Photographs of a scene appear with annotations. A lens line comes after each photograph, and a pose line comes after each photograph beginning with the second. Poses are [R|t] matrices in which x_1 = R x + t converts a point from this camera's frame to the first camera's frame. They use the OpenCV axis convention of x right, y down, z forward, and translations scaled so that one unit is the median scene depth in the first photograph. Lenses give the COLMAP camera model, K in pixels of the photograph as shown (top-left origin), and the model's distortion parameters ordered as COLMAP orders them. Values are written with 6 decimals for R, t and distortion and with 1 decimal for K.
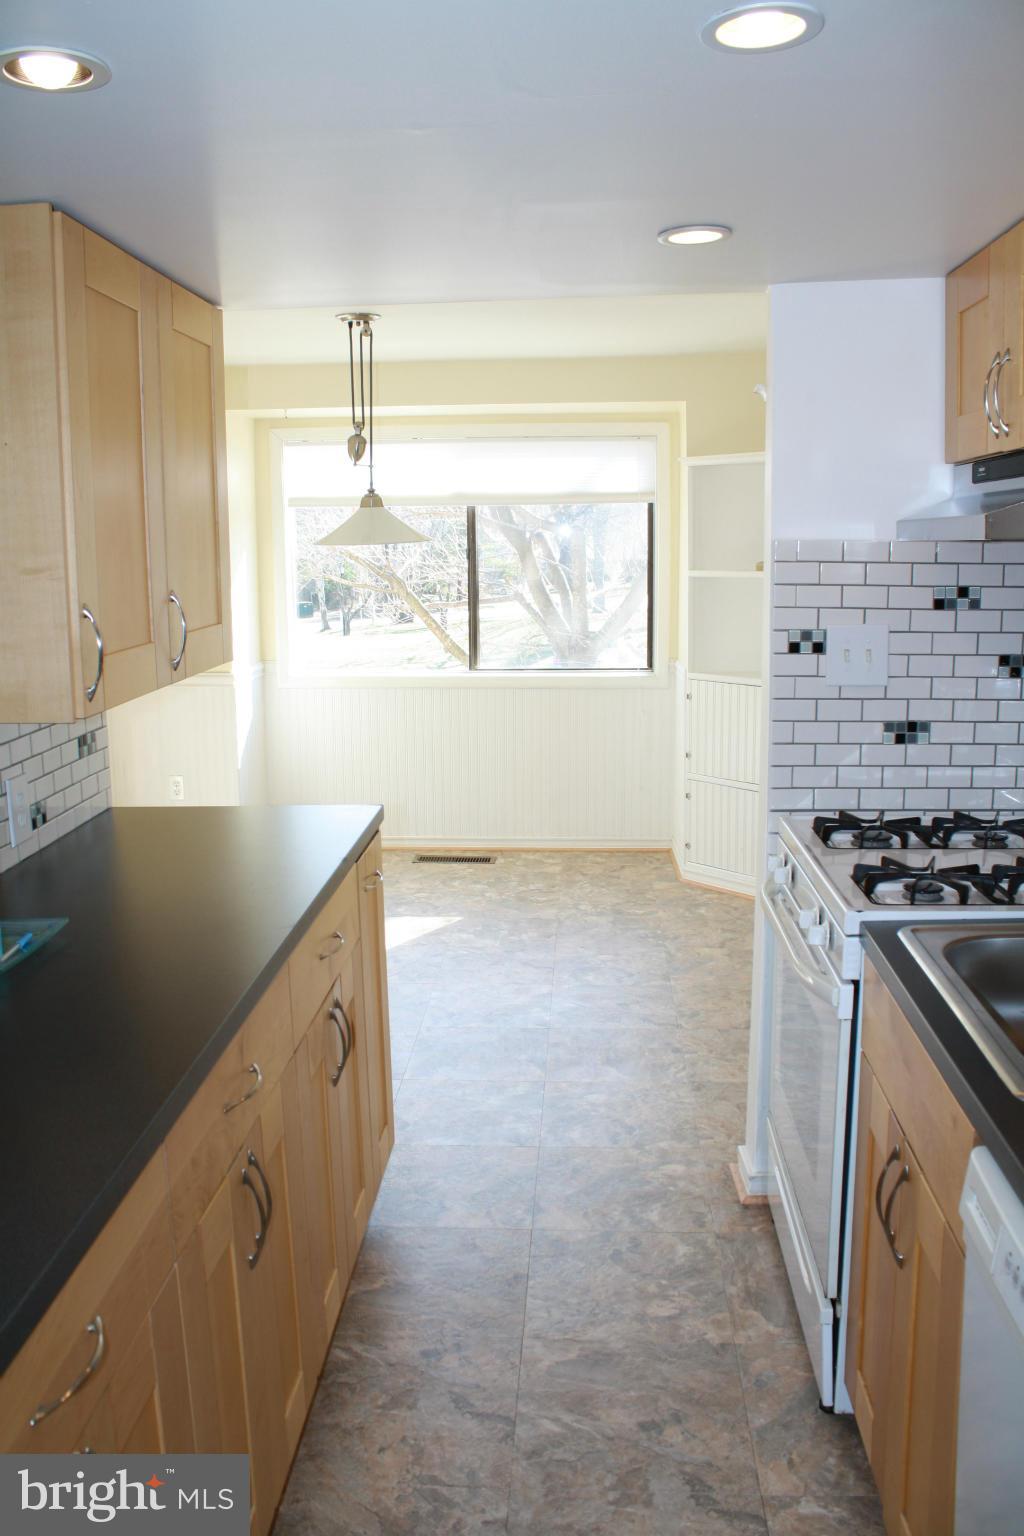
lens RADIAL K [[1287.8, 0, 512.0], [0, 1287.8, 768.0], [0, 0, 1]] dist [-0.167589, 0.150643]
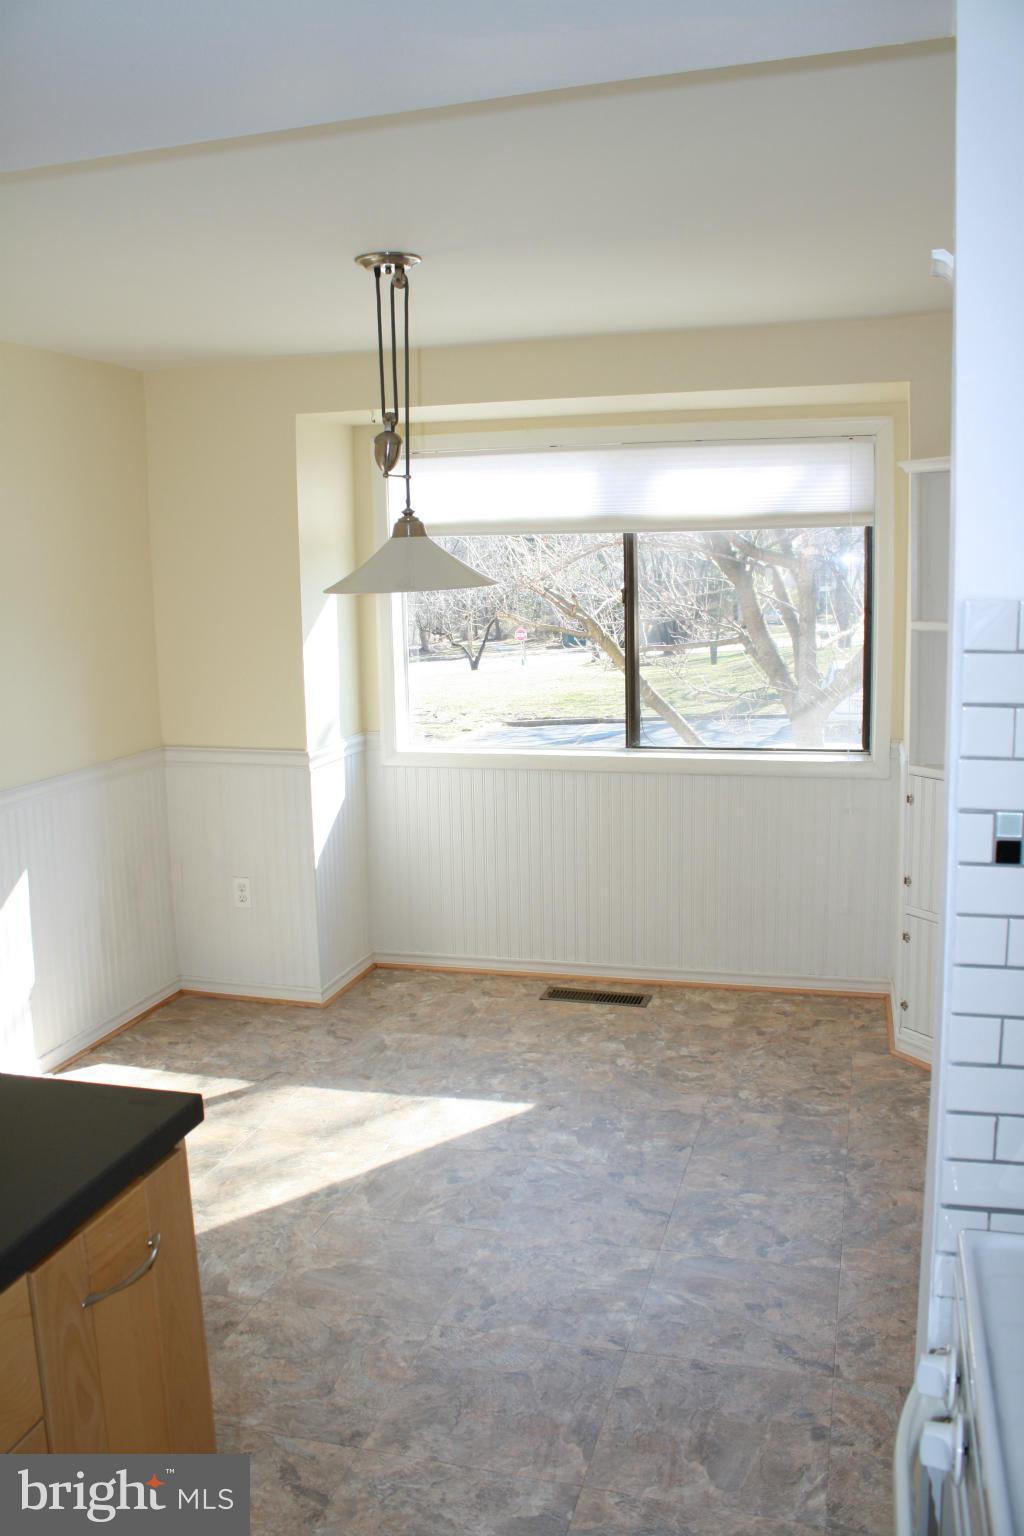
lens RADIAL K [[1287.8, 0, 512.0], [0, 1287.8, 768.0], [0, 0, 1]] dist [-0.167589, 0.150643]
pose [[0.976744, 0.022177, -0.213260, 0.081087], [-0.026798, 0.999464, -0.018802, -0.060325], [0.212729, 0.024079, 0.976815, 0.302012]]
